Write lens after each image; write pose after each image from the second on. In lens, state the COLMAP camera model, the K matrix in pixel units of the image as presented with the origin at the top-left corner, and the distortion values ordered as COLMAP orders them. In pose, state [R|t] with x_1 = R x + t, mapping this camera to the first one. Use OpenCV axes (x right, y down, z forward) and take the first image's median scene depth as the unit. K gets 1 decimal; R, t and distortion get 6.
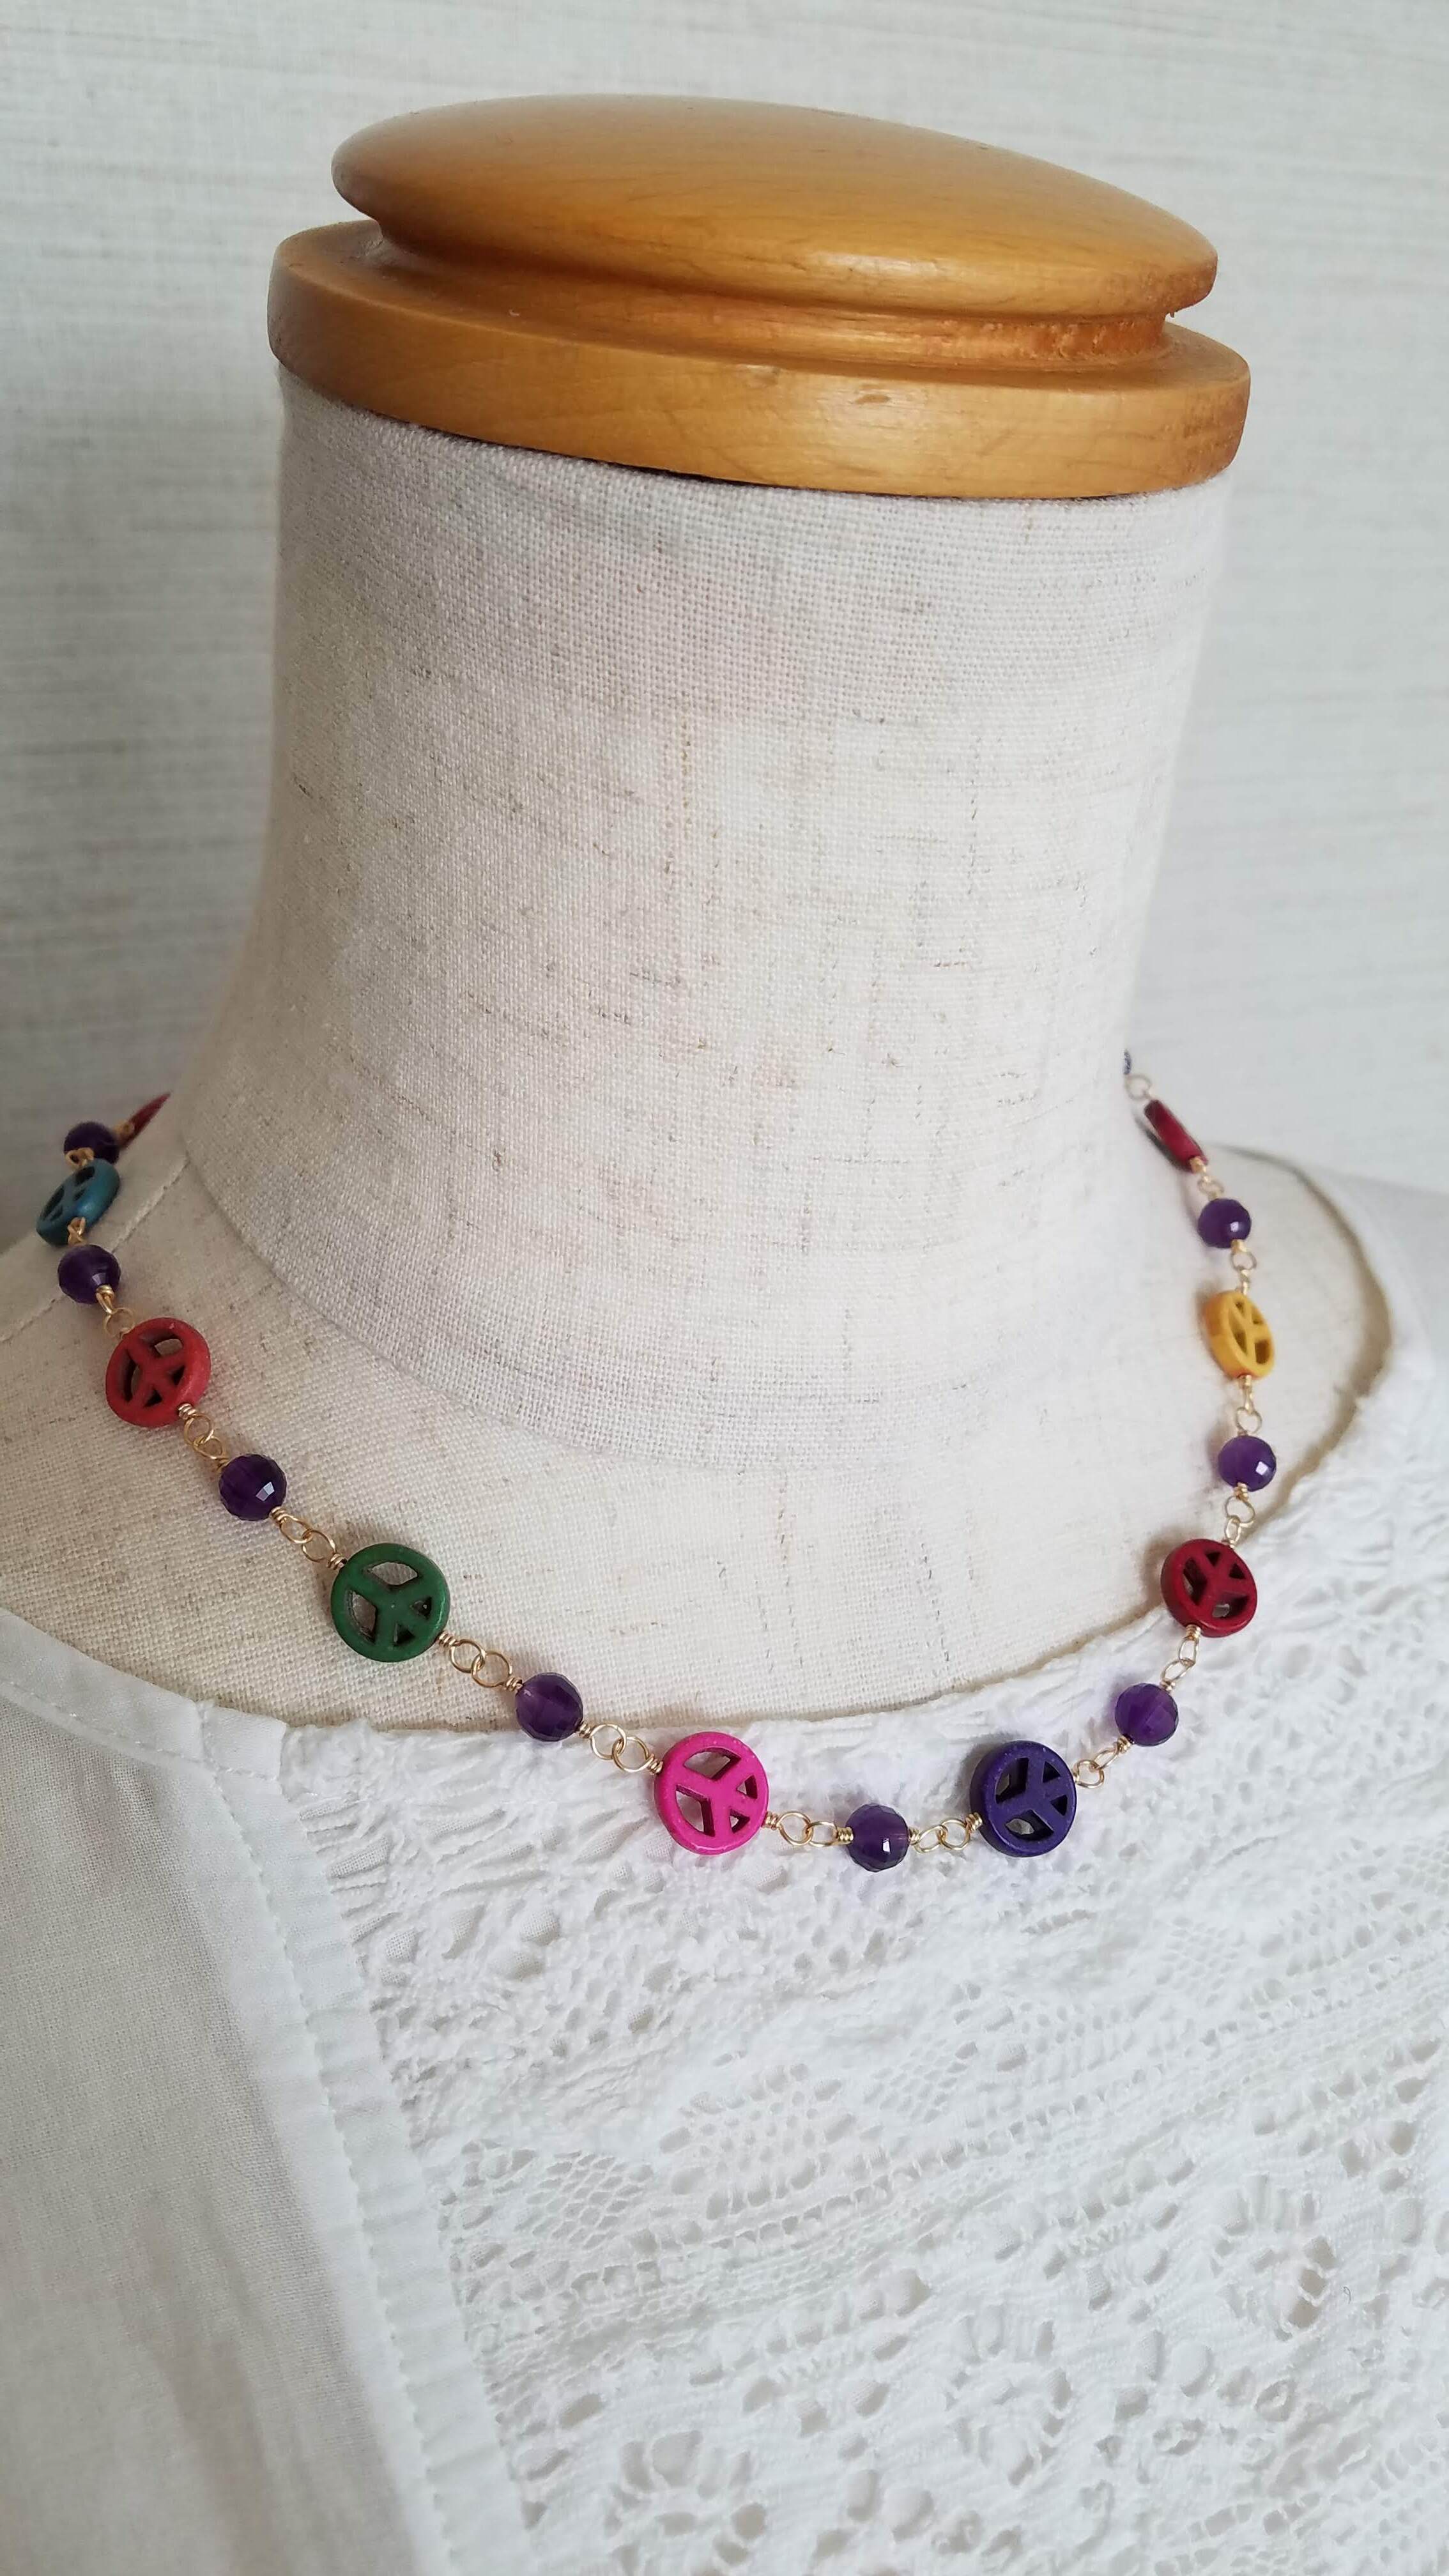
lens RADIAL K [[2202.3, 0, 661.6], [0, 2202.3, 1158.8], [0, 0, 1]] dist [0.006799, -0.104354]
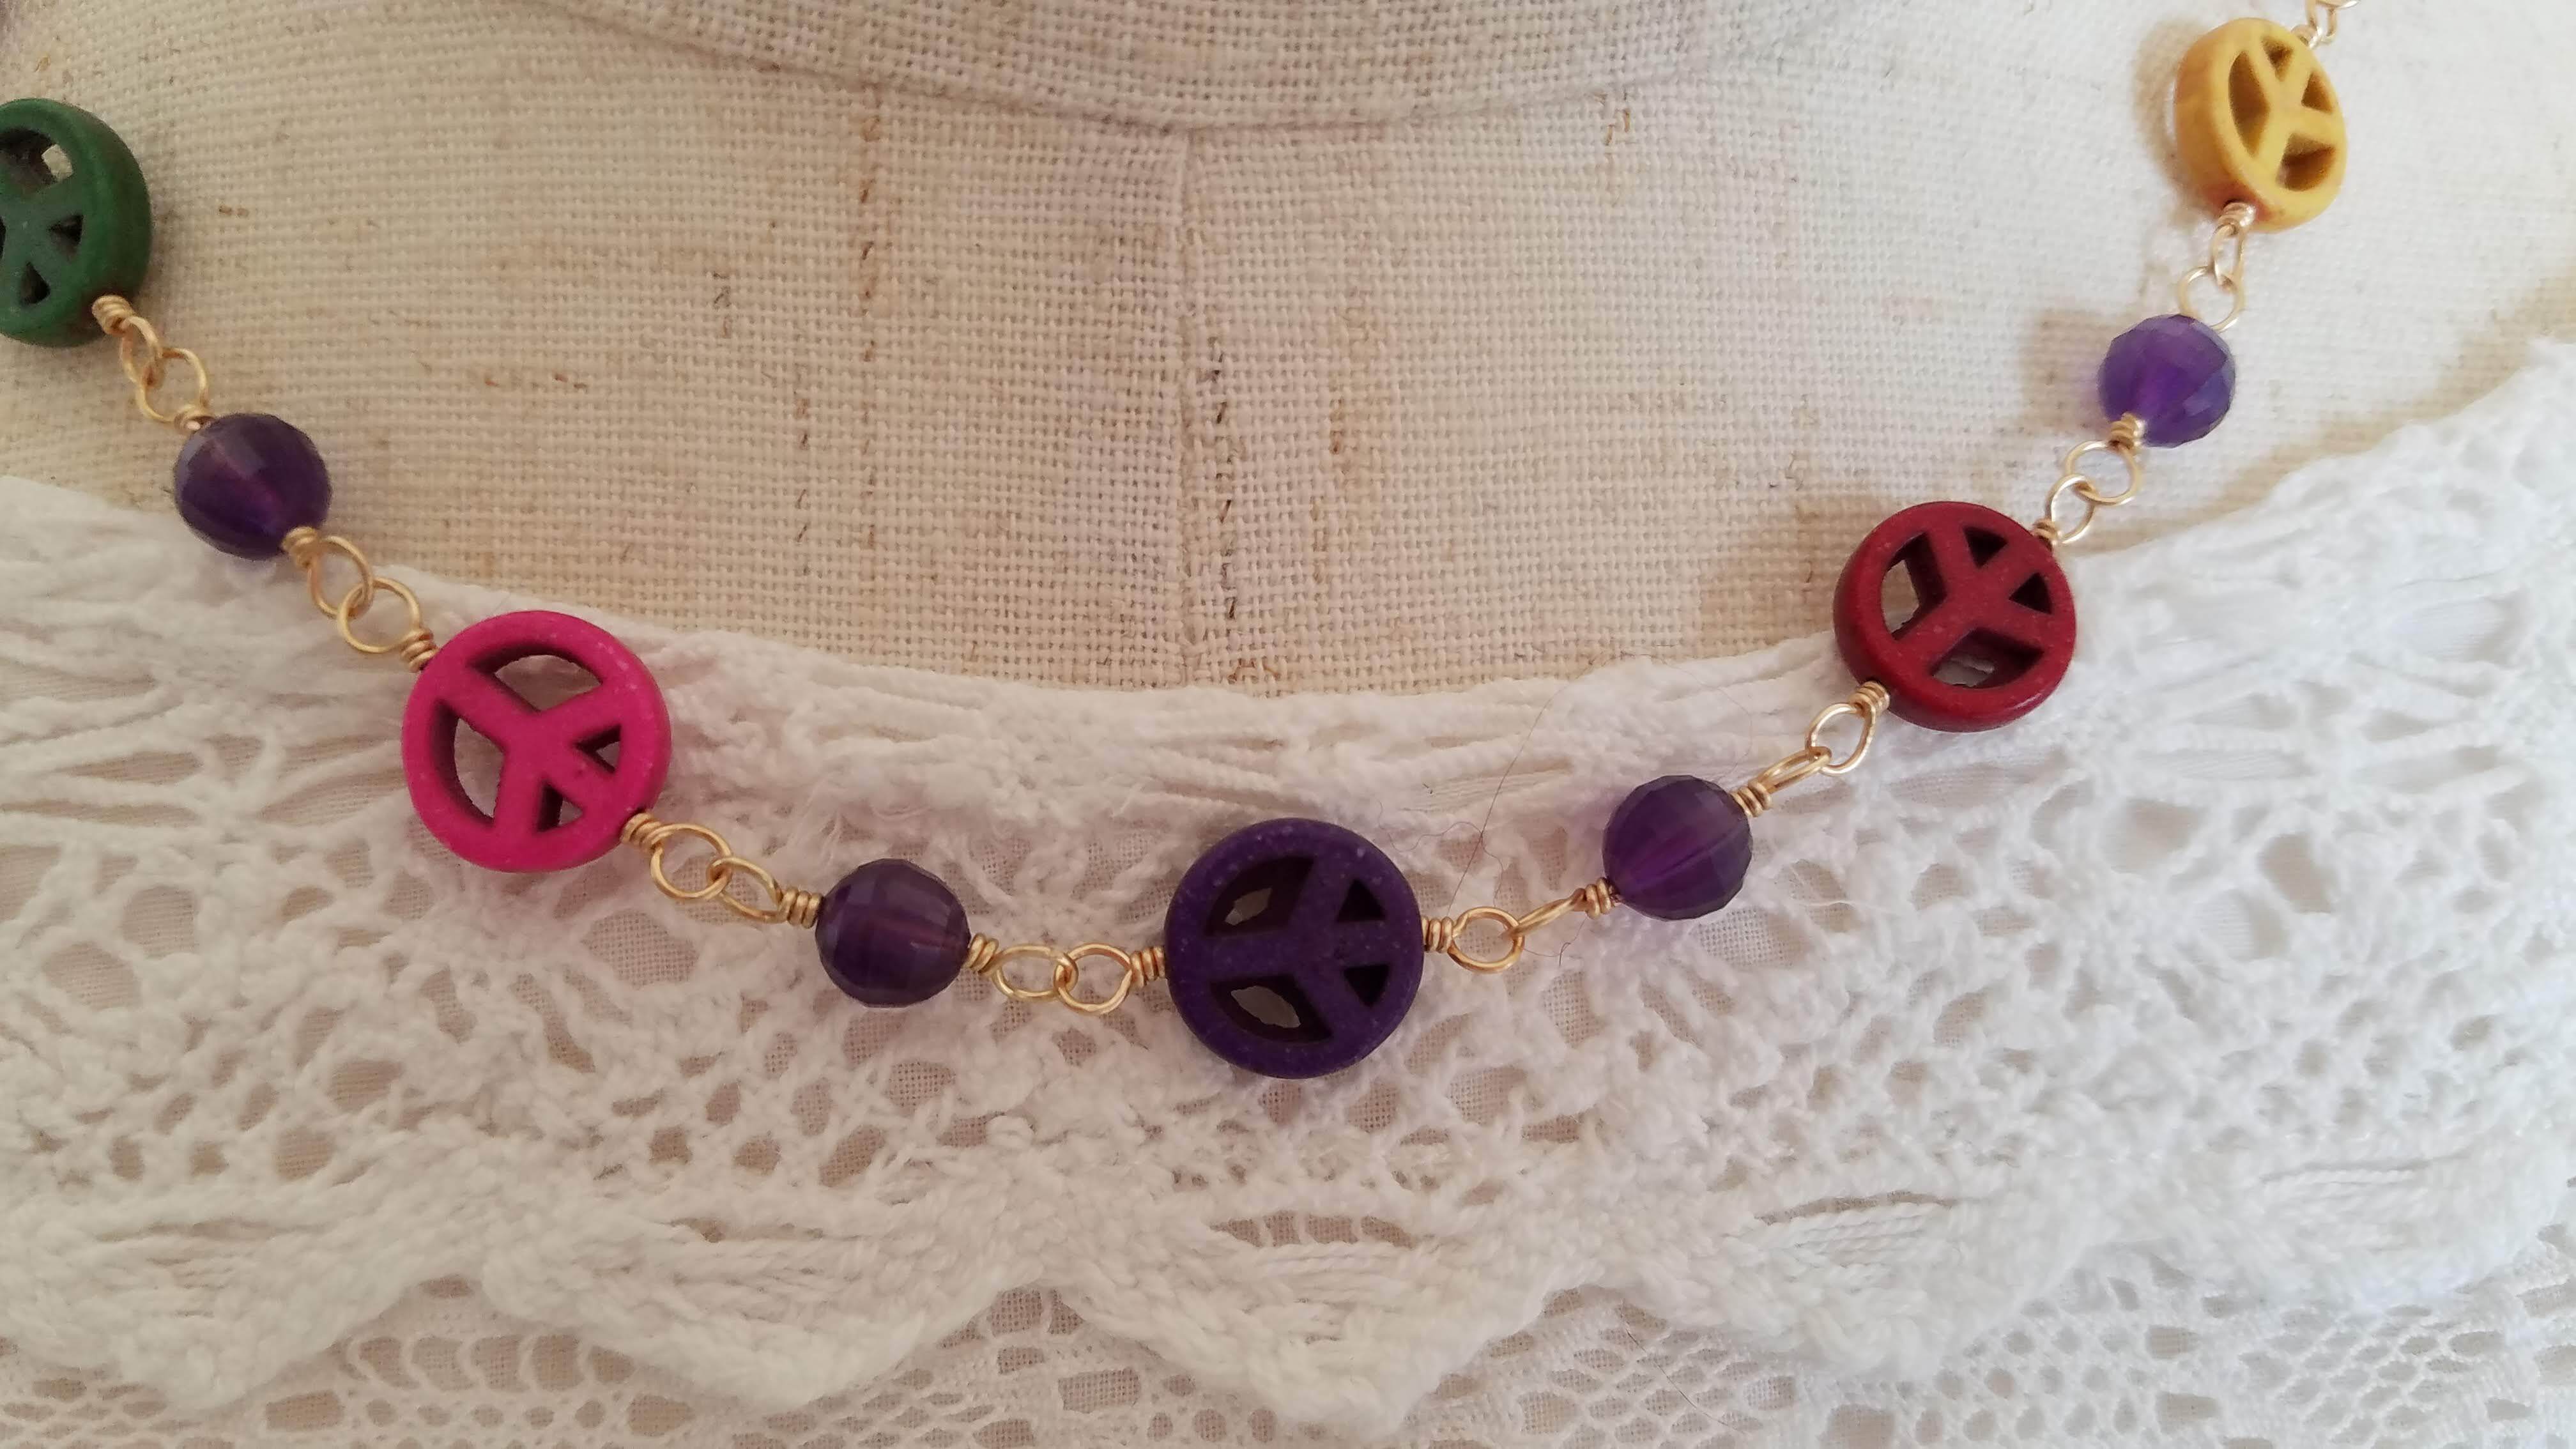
lens RADIAL K [[2202.3, 0, 1261.7], [0, 2202.3, 683.4], [0, 0, 1]] dist [0.006799, -0.104354]
pose [[0.924389, 0.217604, -0.313295, 0.288369], [-0.156877, 0.965521, 0.207747, 0.155376], [0.347700, -0.142890, 0.926654, 0.615273]]
